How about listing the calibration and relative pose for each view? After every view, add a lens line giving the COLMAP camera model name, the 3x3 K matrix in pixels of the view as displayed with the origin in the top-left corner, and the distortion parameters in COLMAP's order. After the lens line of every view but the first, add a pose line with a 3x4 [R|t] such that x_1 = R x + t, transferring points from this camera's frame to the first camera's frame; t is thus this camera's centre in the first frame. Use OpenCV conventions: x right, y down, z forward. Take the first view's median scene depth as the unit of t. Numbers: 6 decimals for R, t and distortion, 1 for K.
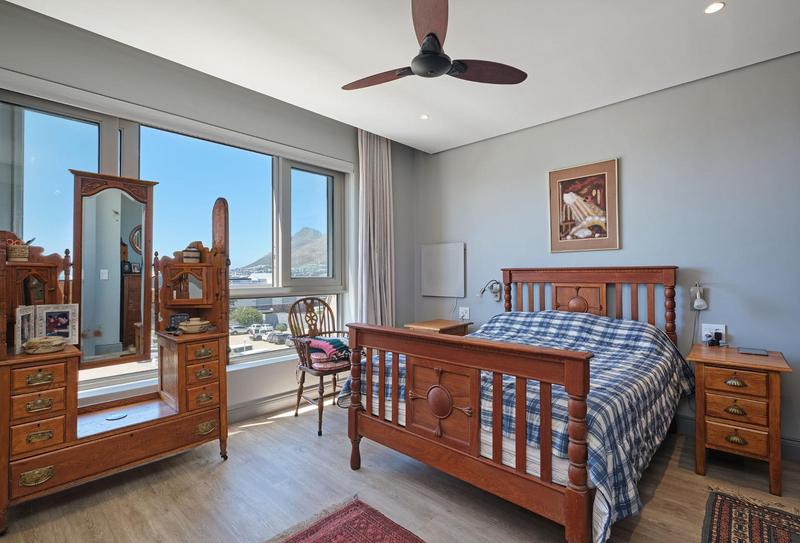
lens RADIAL K [[377.0, 0, 399.1], [0, 377.0, 268.2], [0, 0, 1]] dist [-0.002331, 0.000181]
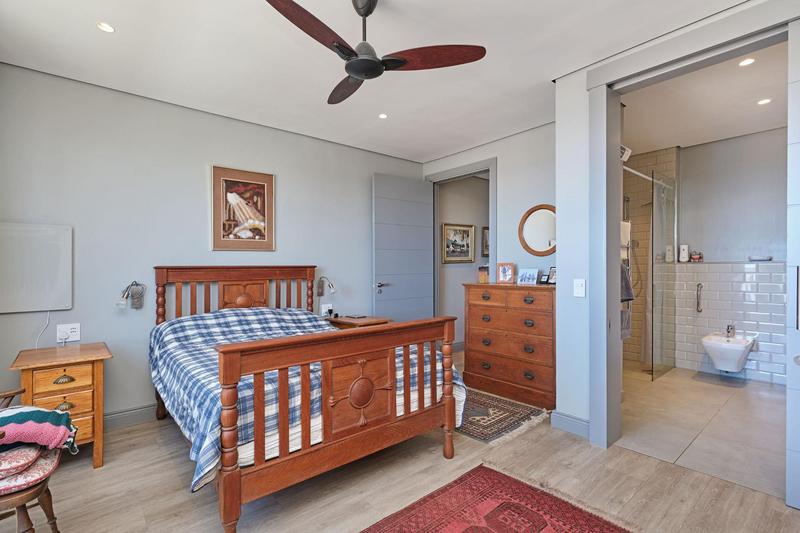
lens RADIAL K [[378.4, 0, 399.3], [0, 378.4, 269.5], [0, 0, 1]] dist [0.006168, 0.000173]
pose [[0.117426, 0.001576, 0.993080, -0.541938], [-0.004908, 0.999987, -0.001006, 0.006966], [-0.993069, -0.004756, 0.117433, 0.449695]]
